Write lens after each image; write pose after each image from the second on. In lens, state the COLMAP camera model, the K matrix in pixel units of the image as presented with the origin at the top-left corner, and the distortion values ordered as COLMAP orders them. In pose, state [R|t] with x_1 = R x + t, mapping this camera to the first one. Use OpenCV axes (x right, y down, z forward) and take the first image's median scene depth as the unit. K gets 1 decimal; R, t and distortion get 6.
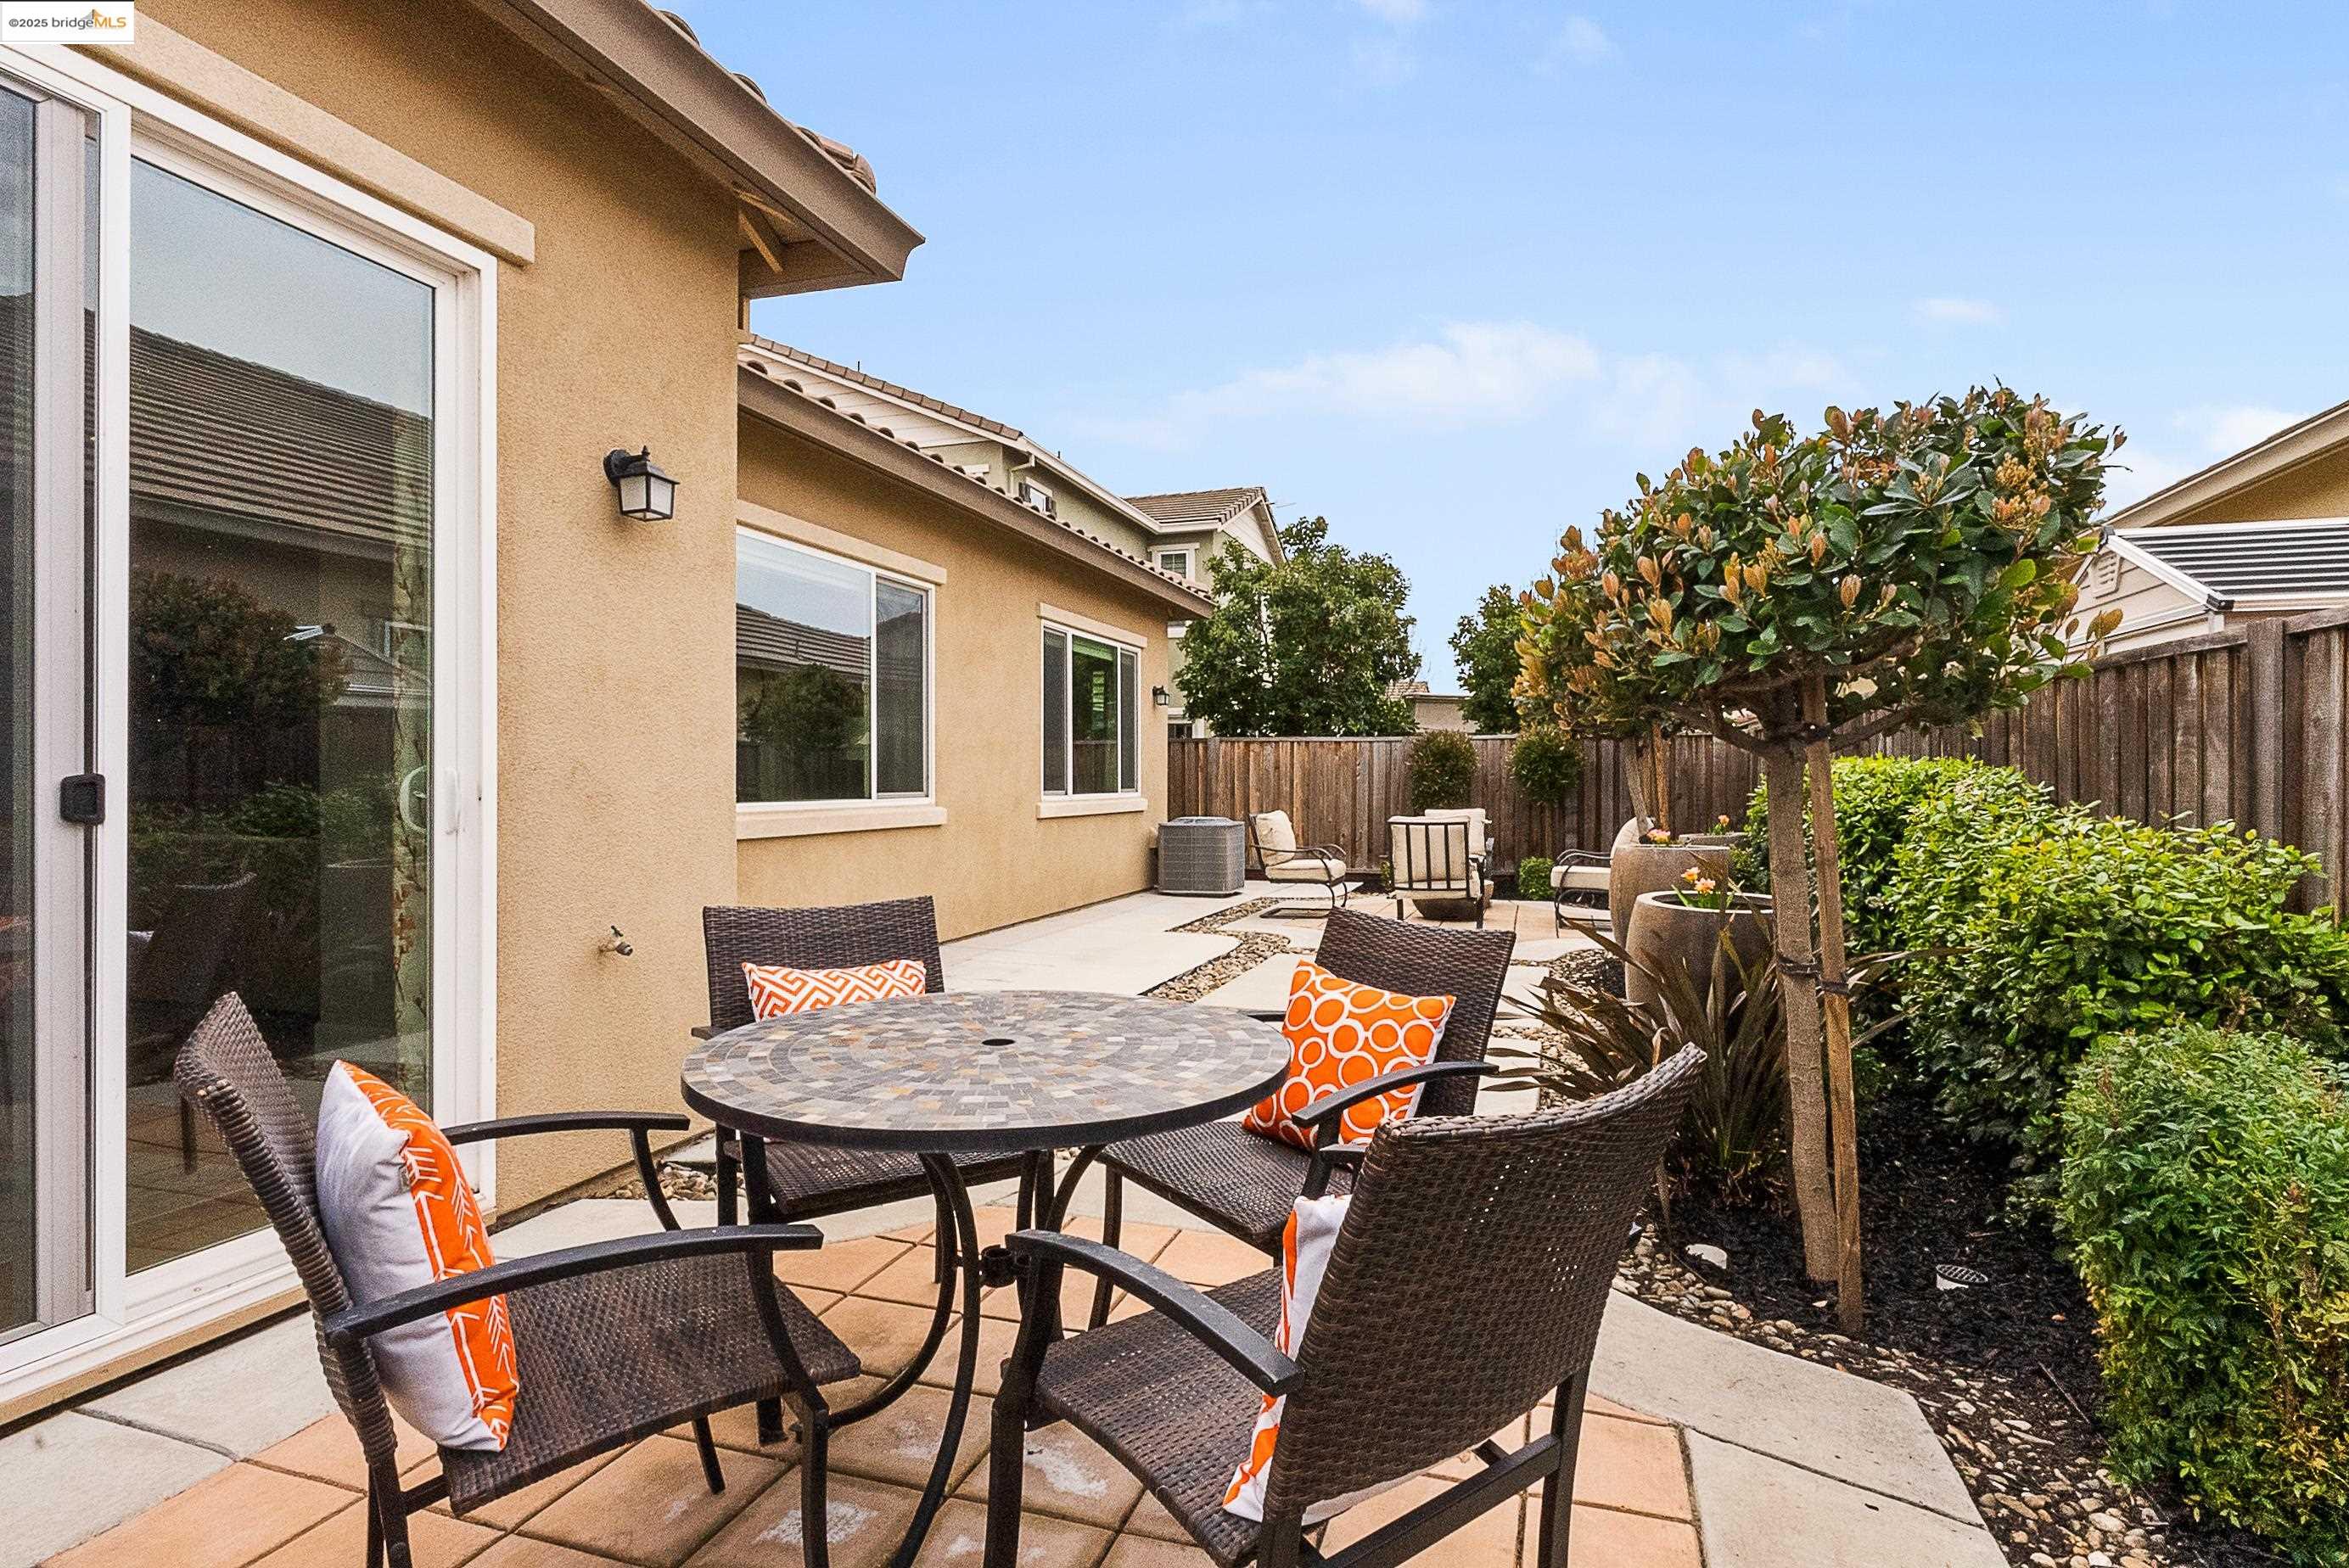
lens RADIAL K [[1194.1, 0, 1182.5], [0, 1194.1, 769.6], [0, 0, 1]] dist [0.002912, -0.002145]
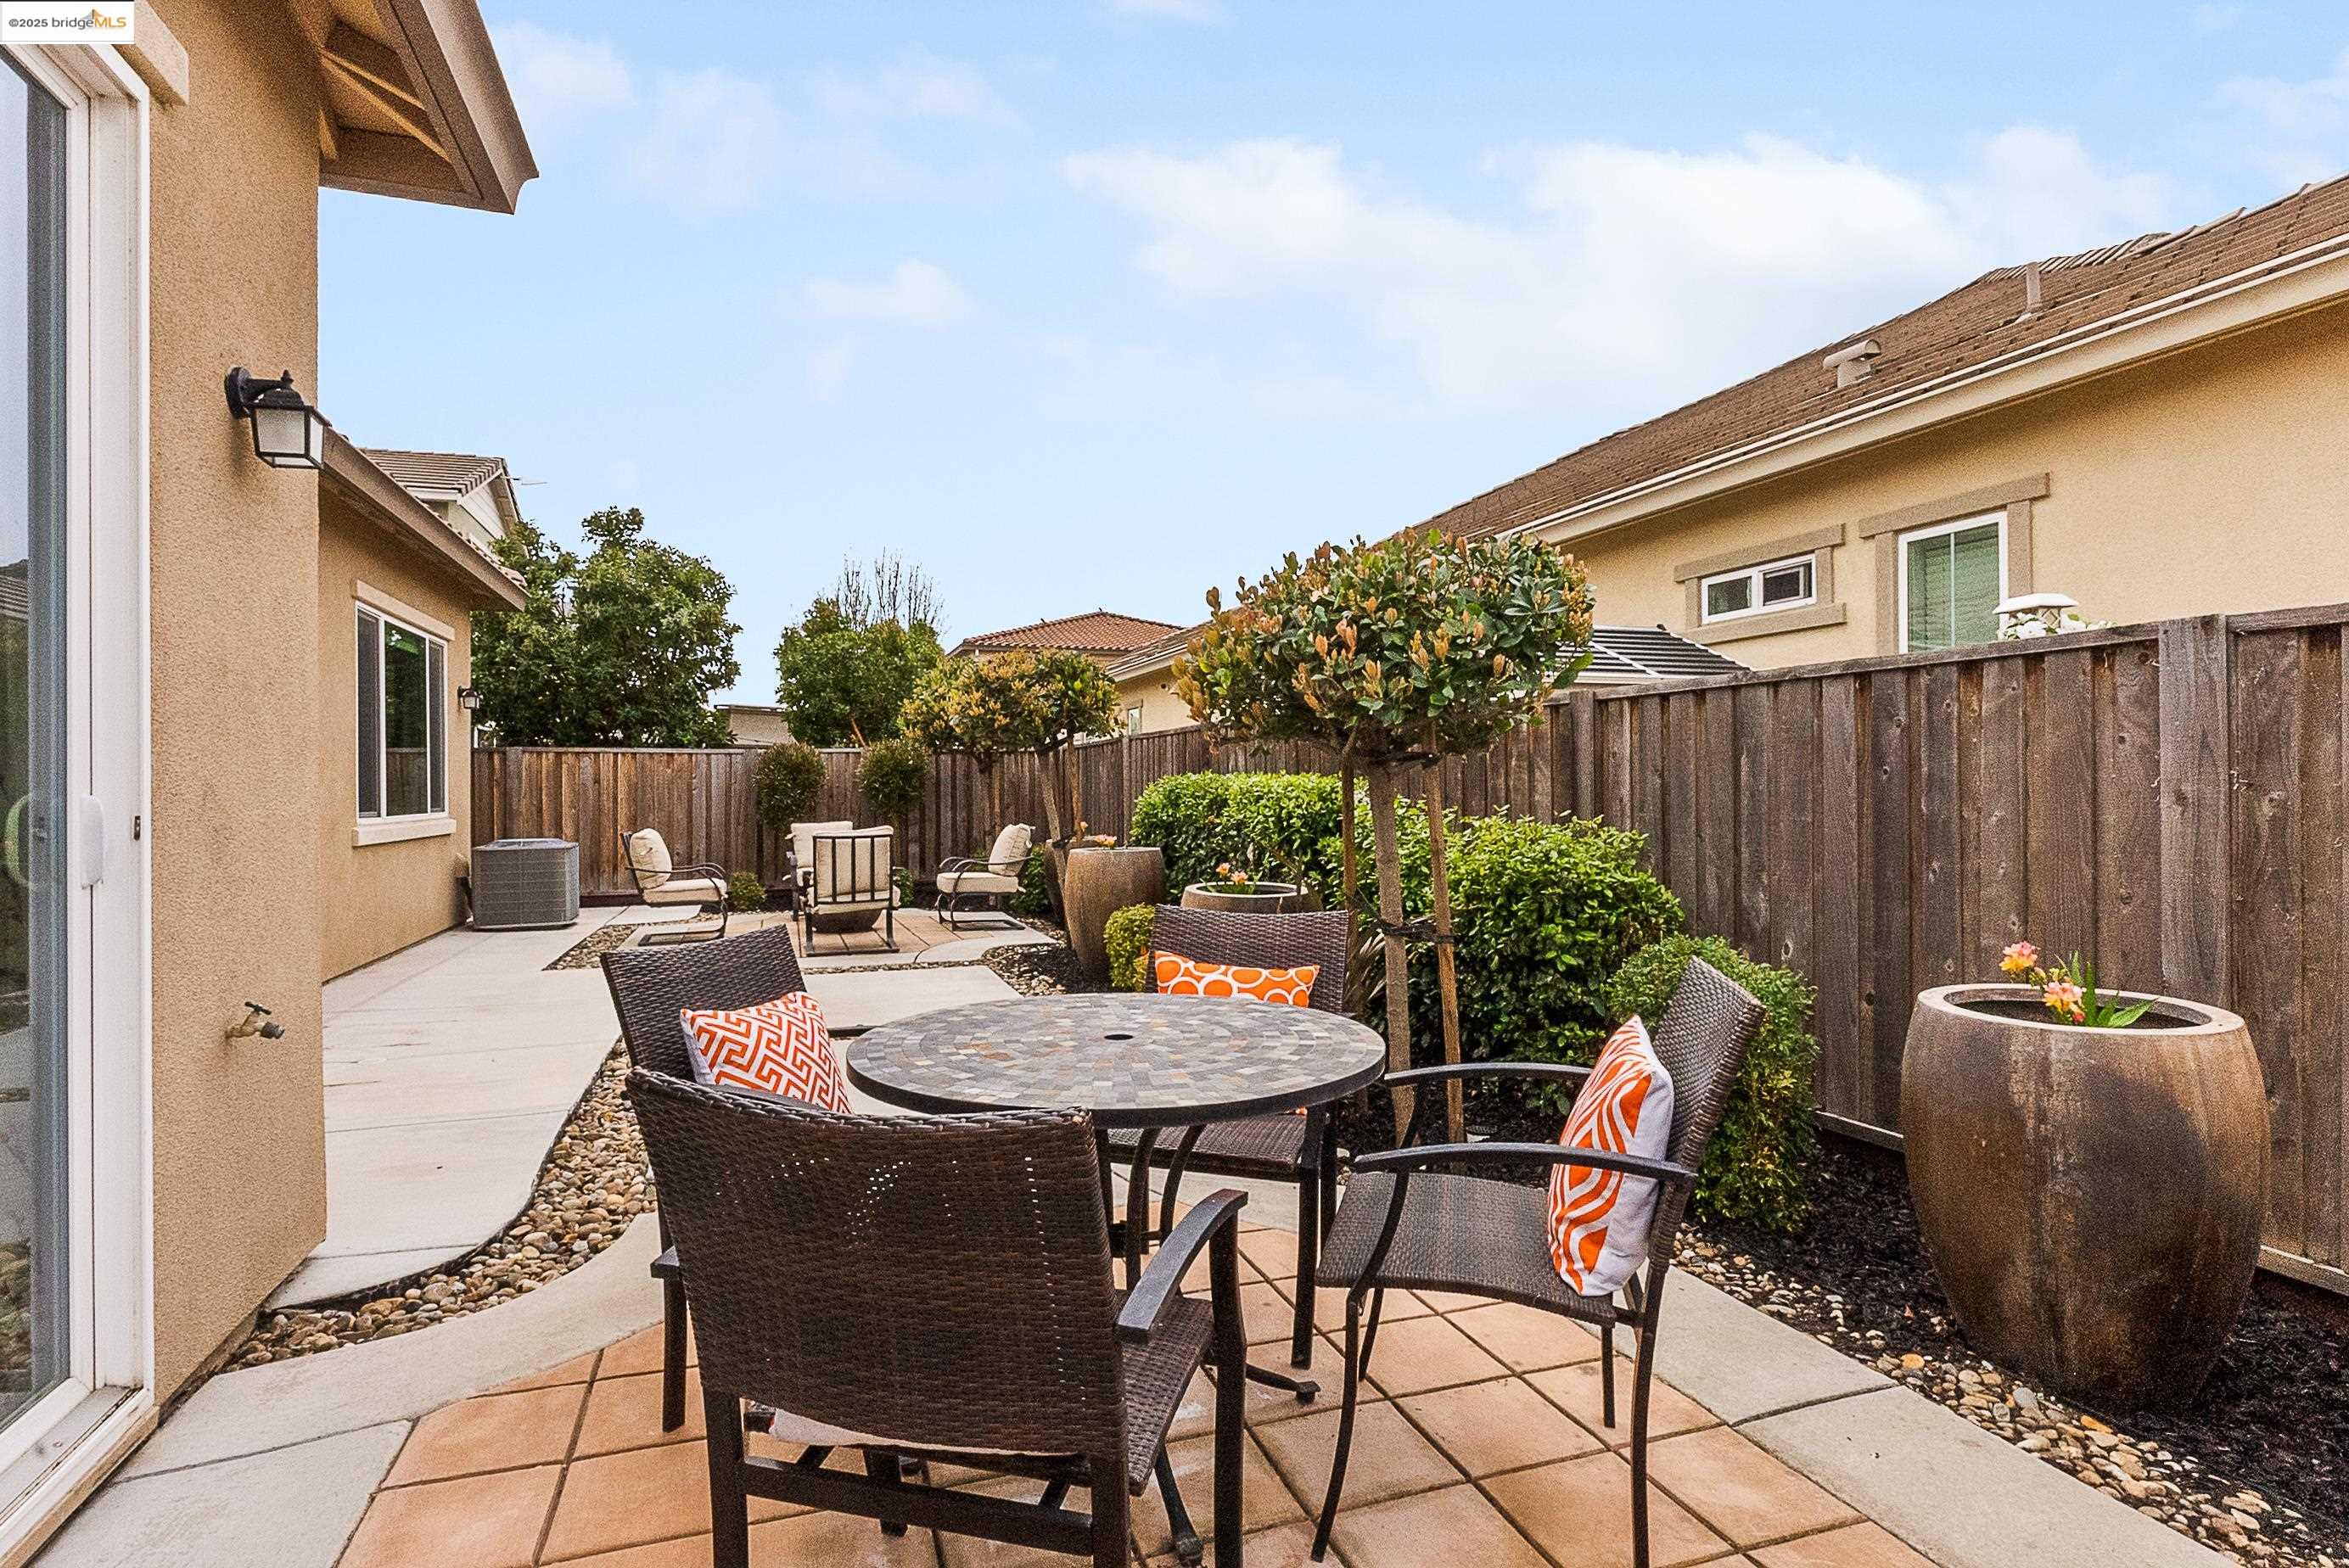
lens RADIAL K [[1194.1, 0, 1190.4], [0, 1194.1, 787.0], [0, 0, 1]] dist [0.002912, -0.002145]
pose [[0.798421, -0.007171, 0.602057, -0.142211], [0.003964, 0.999970, 0.006654, -0.002414], [-0.602087, -0.002926, 0.798425, 0.012673]]
